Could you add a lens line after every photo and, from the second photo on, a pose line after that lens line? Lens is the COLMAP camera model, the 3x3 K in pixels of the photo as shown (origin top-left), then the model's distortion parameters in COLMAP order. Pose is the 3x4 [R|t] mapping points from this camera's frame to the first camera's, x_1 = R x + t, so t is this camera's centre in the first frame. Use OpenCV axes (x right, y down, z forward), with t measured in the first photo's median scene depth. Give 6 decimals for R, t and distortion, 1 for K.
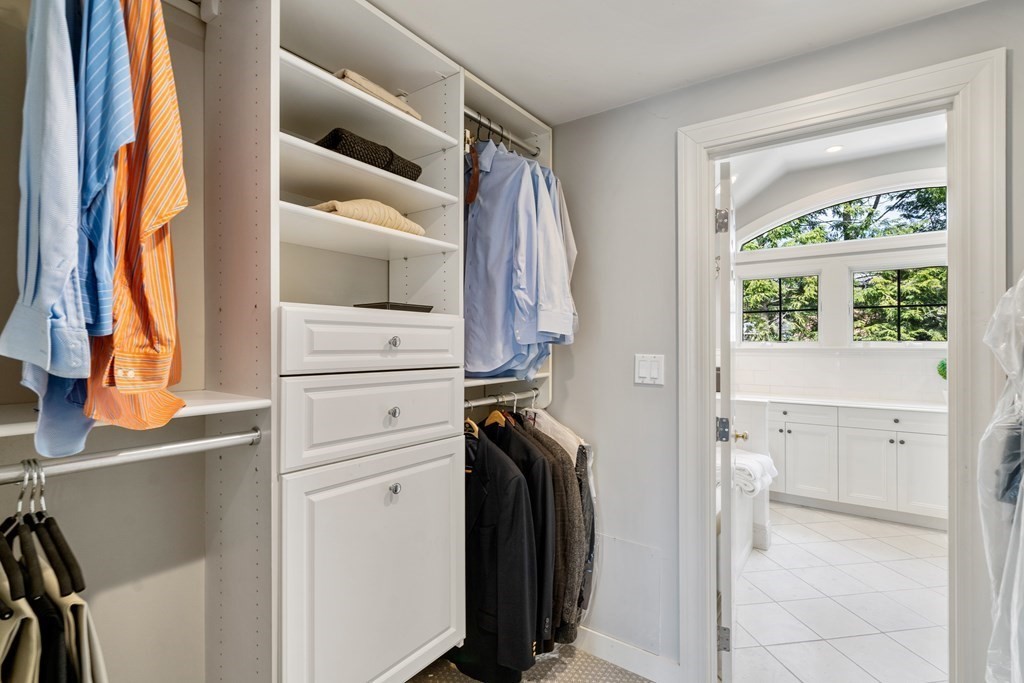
lens RADIAL K [[479.2, 0, 511.6], [0, 479.2, 342.0], [0, 0, 1]] dist [0.000440, 0.000481]
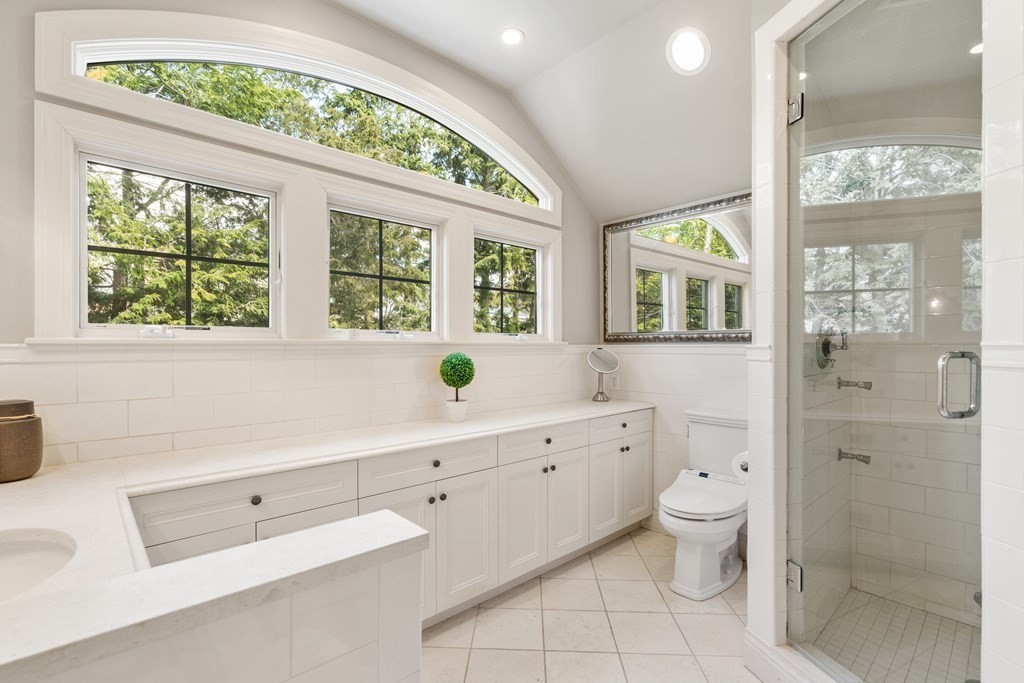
lens RADIAL K [[479.2, 0, 512.2], [0, 479.2, 346.6], [0, 0, 1]] dist [0.000440, 0.000481]
pose [[0.198110, -0.001458, 0.980179, 0.100194], [-0.000320, 0.999999, 0.001552, 0.008196], [-0.980180, -0.000621, 0.198109, 0.324702]]
